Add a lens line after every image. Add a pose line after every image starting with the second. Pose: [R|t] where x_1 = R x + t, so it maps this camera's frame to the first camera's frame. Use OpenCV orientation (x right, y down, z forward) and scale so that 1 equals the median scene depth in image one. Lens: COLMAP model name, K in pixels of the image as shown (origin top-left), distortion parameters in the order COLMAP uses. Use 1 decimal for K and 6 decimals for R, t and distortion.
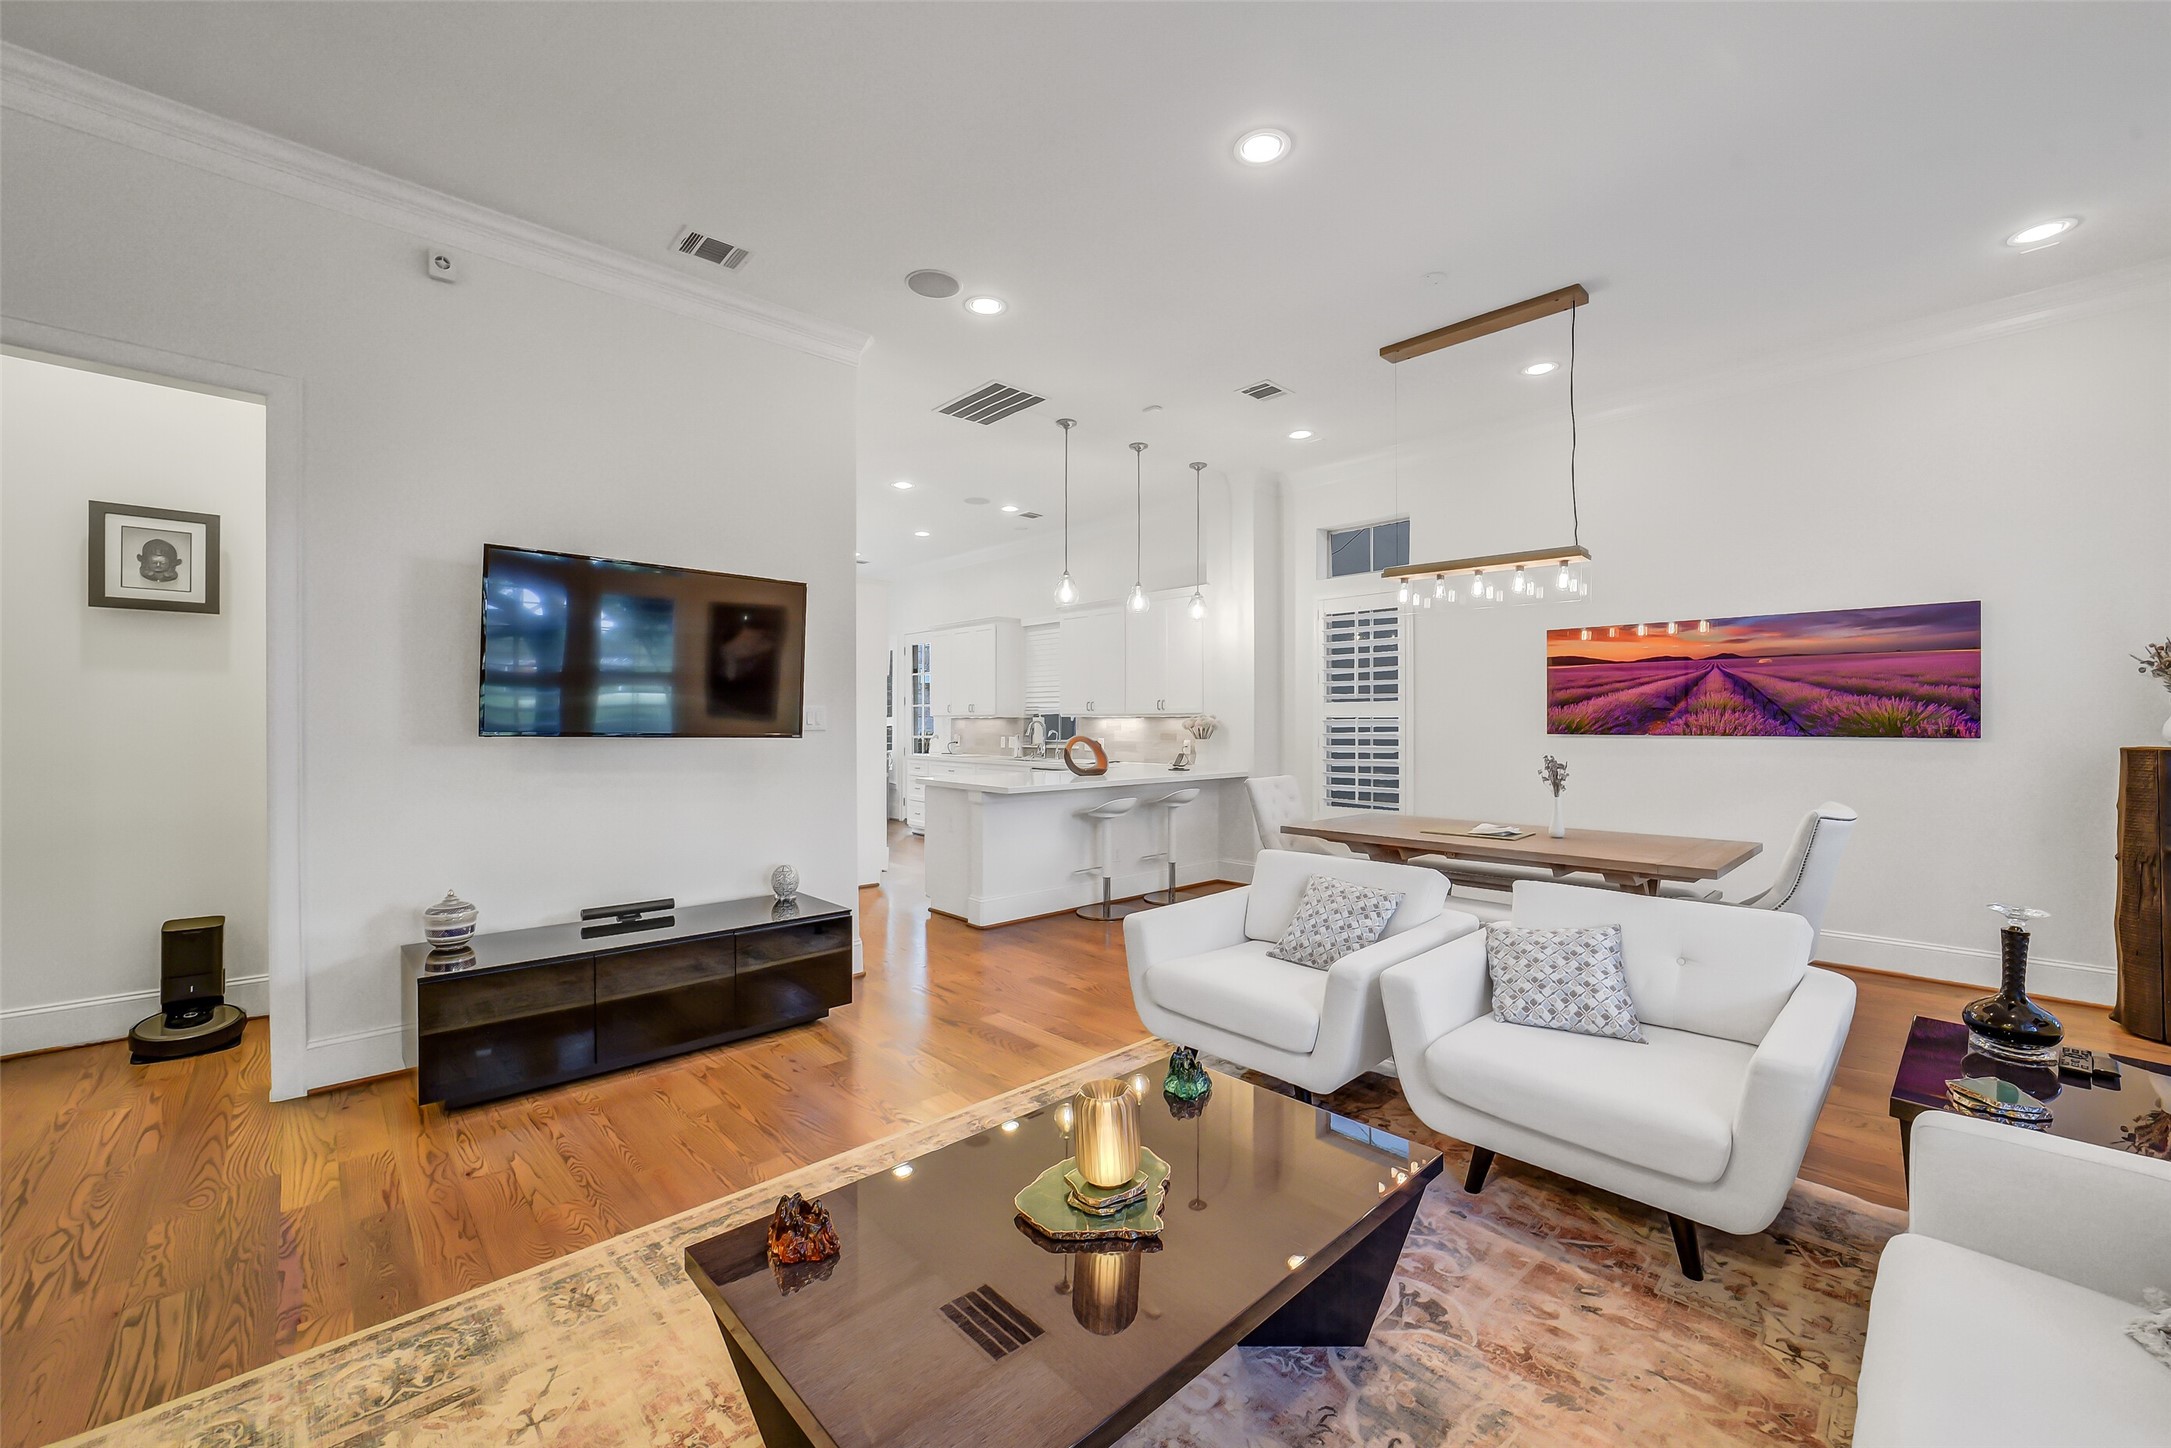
lens RADIAL K [[871.8, 0, 1094.6], [0, 871.8, 719.0], [0, 0, 1]] dist [-0.025642, 0.007012]
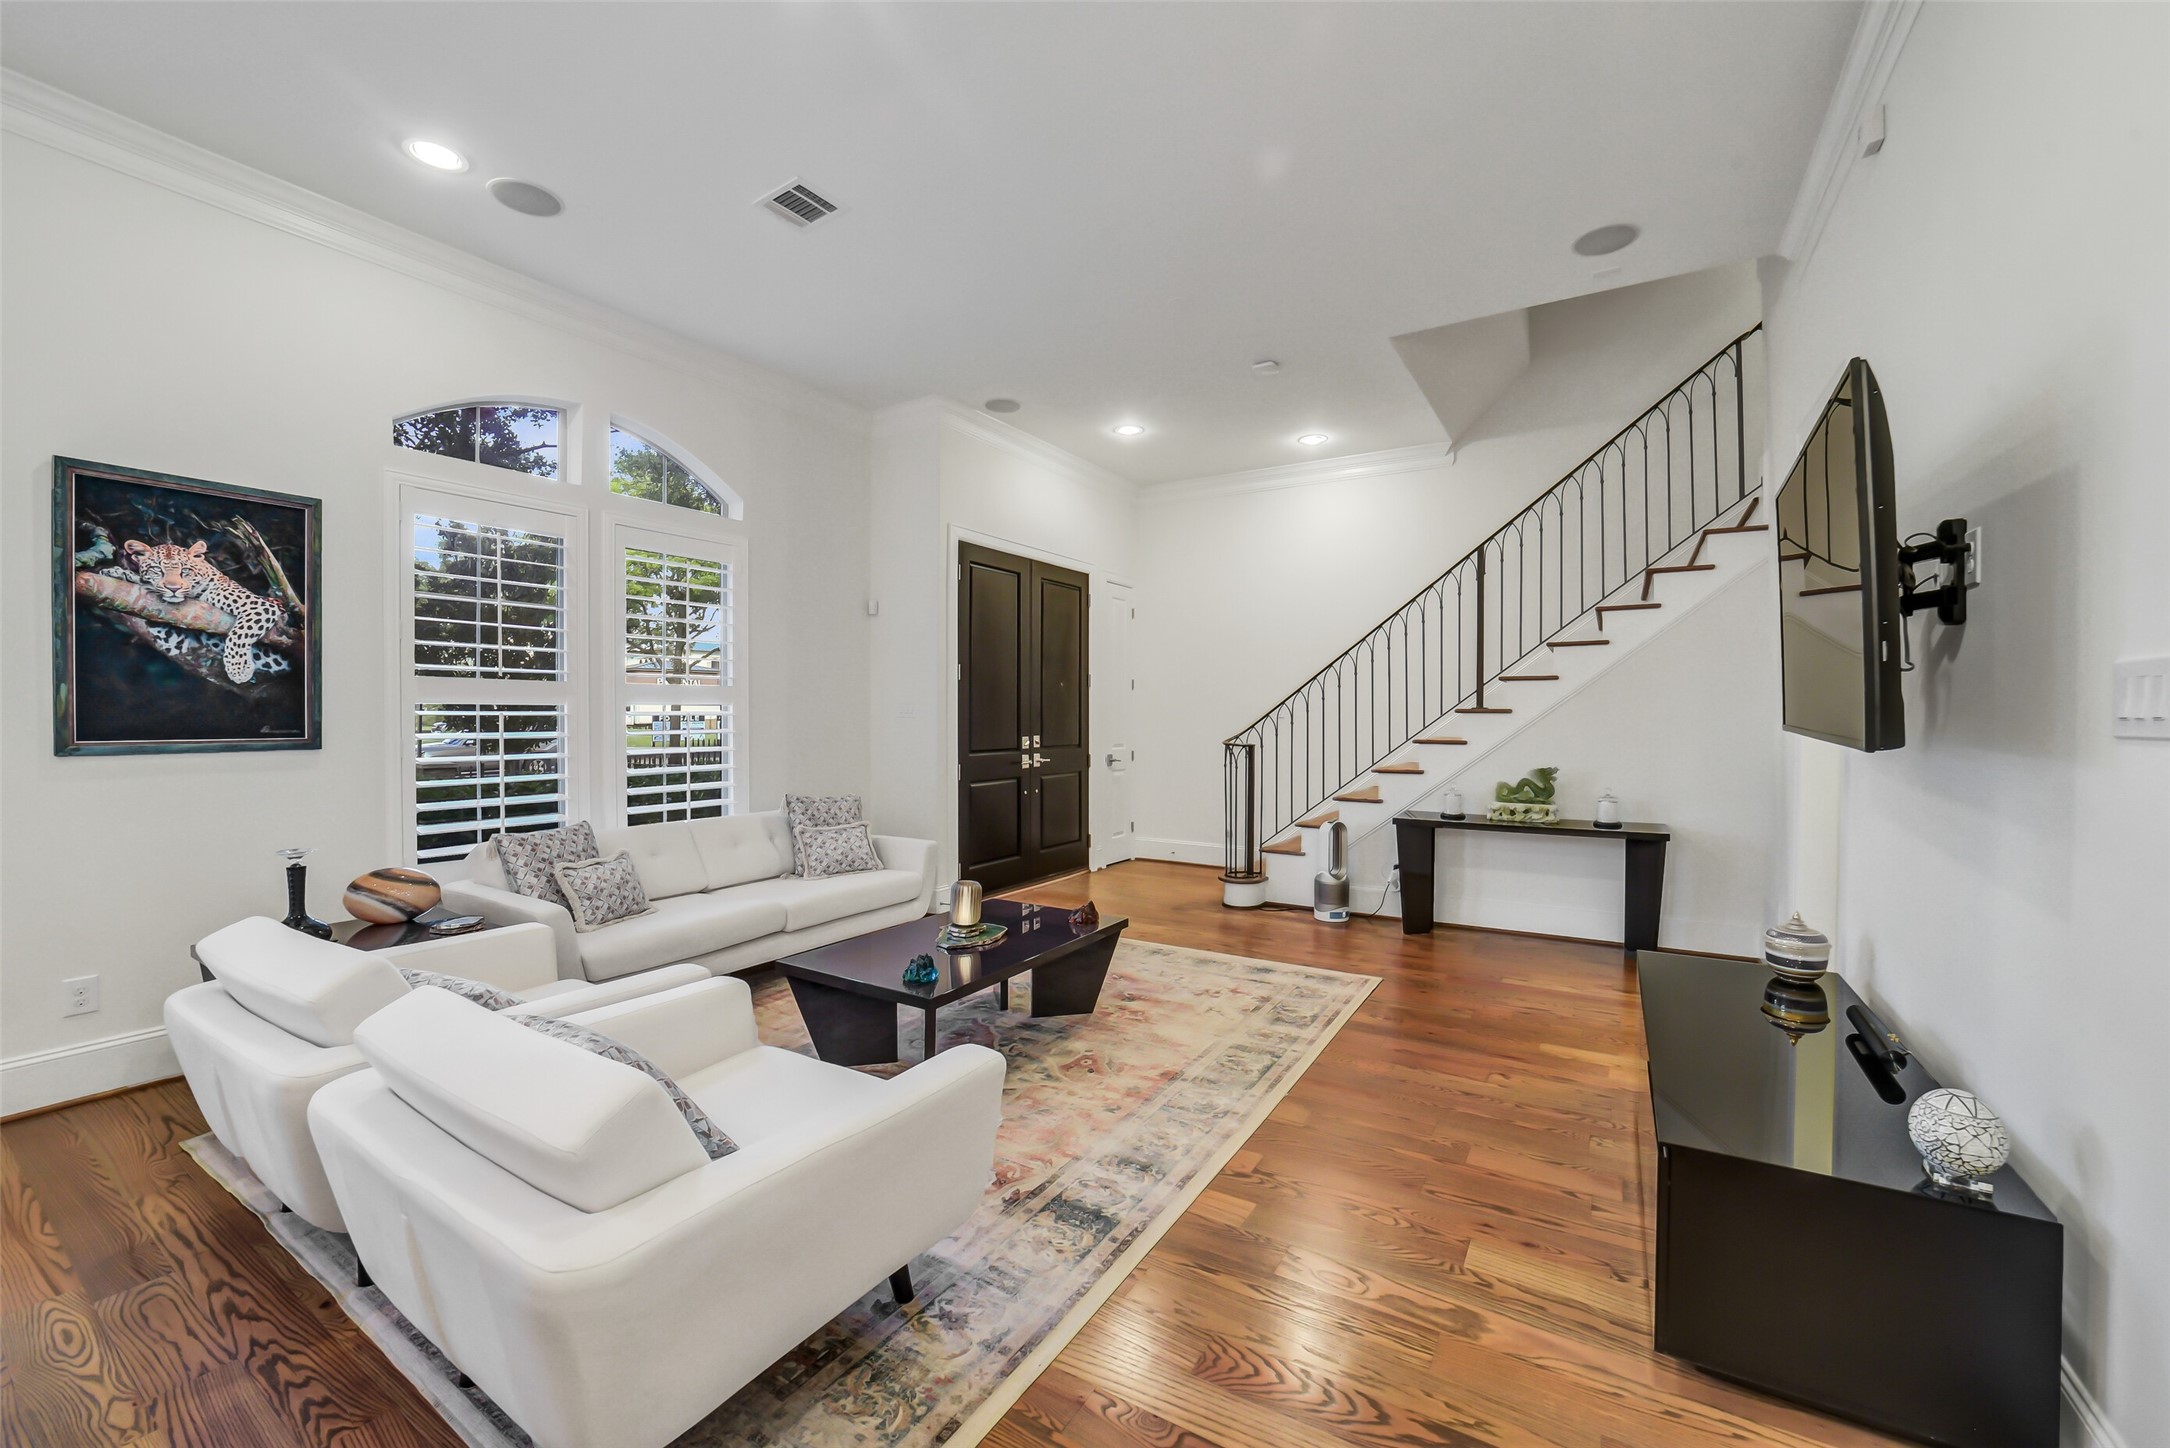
lens RADIAL K [[871.4, 0, 1094.1], [0, 871.4, 719.0], [0, 0, 1]] dist [-0.025642, 0.007012]
pose [[-0.968041, 0.001427, -0.250786, 0.077267], [0.000670, 0.999995, 0.003105, 0.003996], [0.250789, 0.002838, -0.968038, 0.992529]]
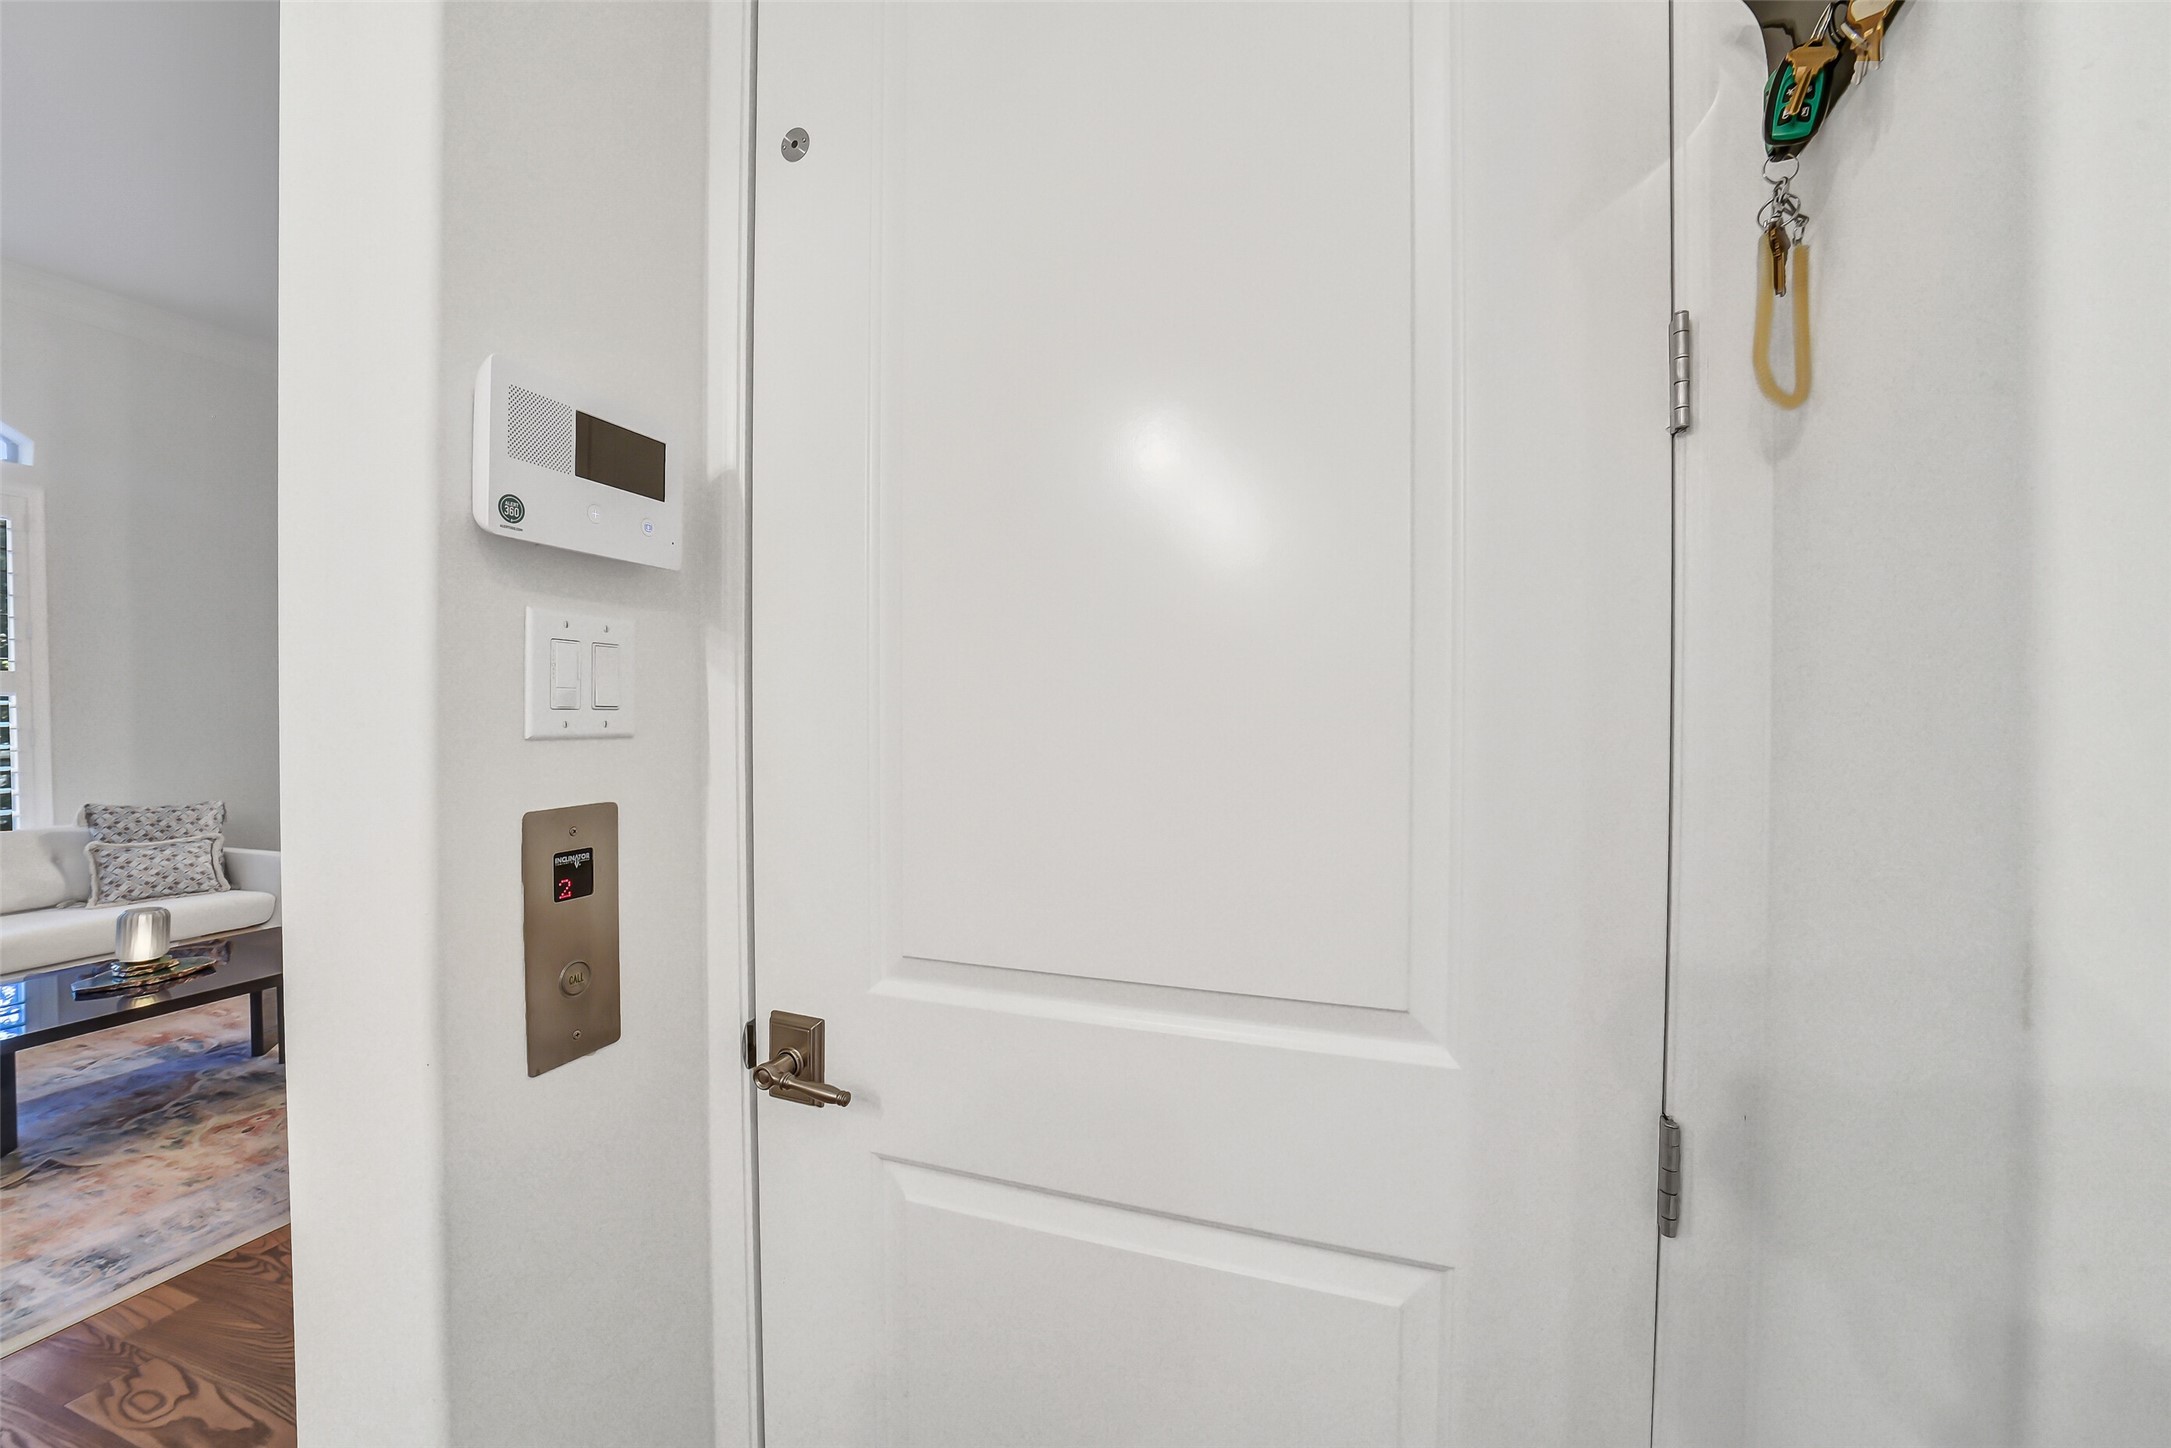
lens RADIAL K [[871.8, 0, 1094.6], [0, 871.8, 719.0], [0, 0, 1]] dist [-0.025642, 0.007012]
pose [[-0.896550, 0.007241, -0.442882, -0.297206], [0.001521, 0.999911, 0.013269, 0.003322], [0.442939, 0.011223, -0.896482, 1.075455]]
